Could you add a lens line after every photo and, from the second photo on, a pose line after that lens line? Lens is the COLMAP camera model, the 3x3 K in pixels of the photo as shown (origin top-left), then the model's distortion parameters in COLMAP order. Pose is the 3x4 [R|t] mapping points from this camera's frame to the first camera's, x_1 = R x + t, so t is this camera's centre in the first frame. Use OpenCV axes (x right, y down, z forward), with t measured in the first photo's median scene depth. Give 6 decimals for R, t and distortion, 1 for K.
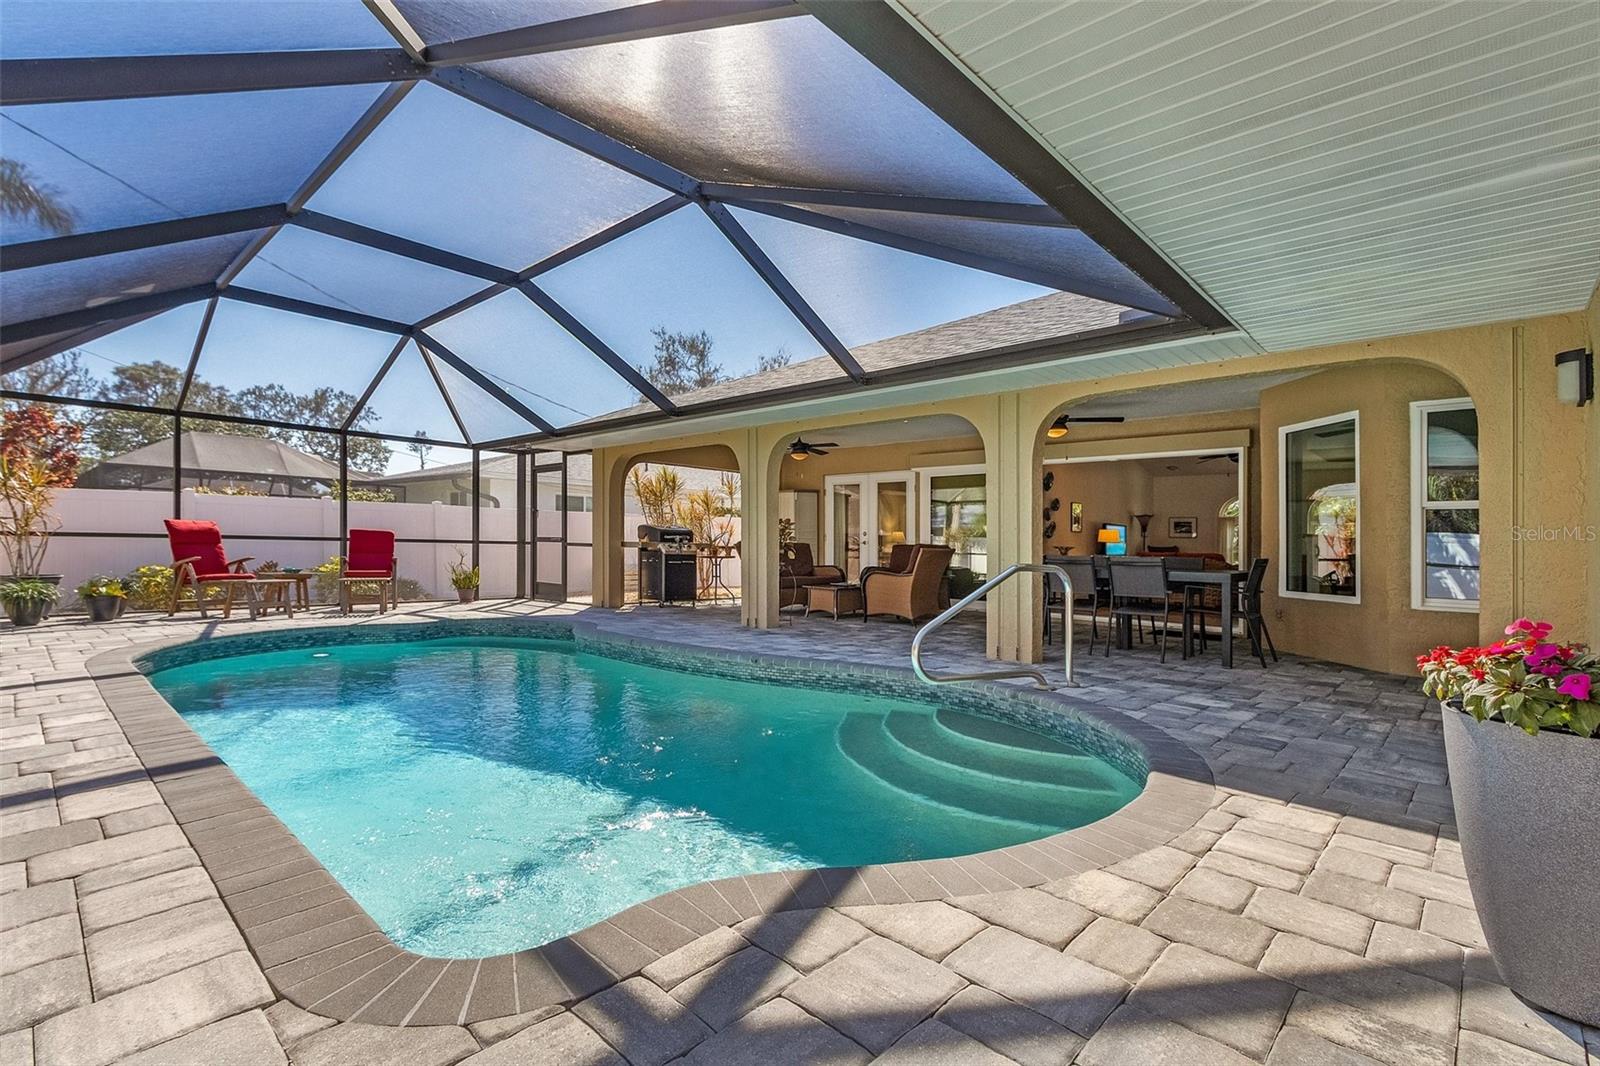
lens RADIAL K [[751.7, 0, 800.0], [0, 751.7, 533.0], [0, 0, 1]] dist [0.000404, 0.000059]
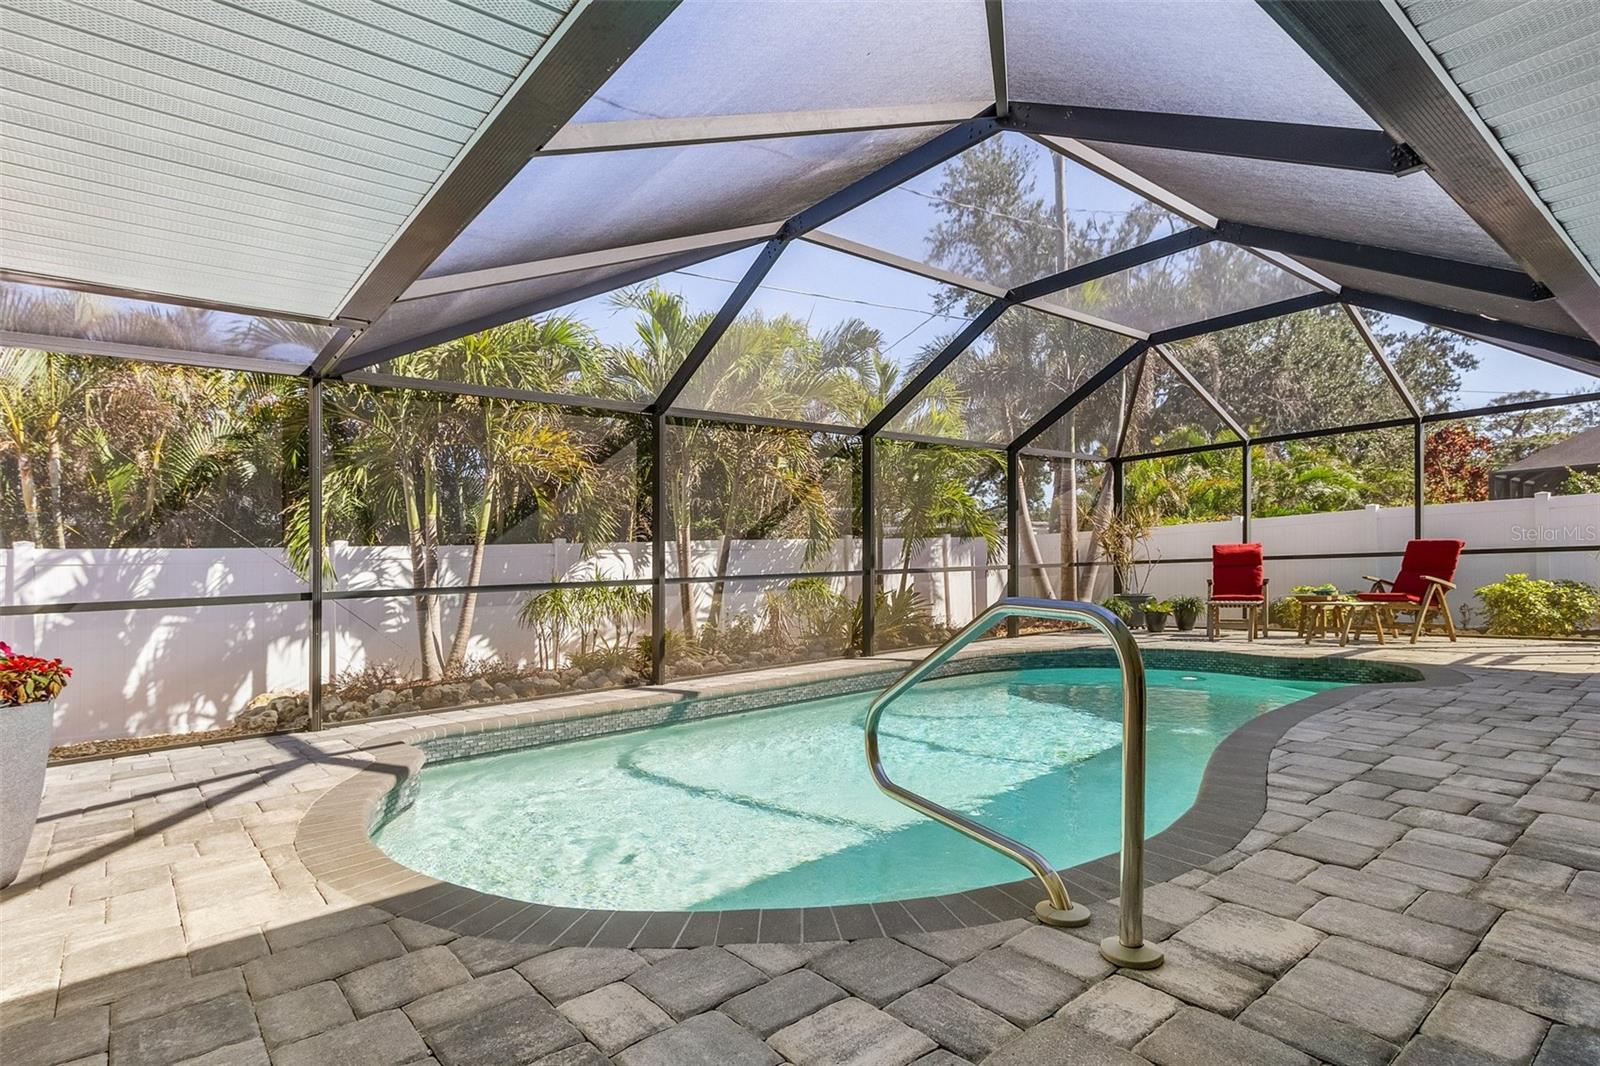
lens RADIAL K [[795.6, 0, 746.7], [0, 795.6, 500.9], [0, 0, 1]] dist [0.000775, 0.000320]
pose [[-0.159301, -0.103762, -0.981762, 1.186238], [0.049888, 0.992345, -0.112975, 0.043078], [0.985969, -0.066976, -0.152905, 1.383939]]
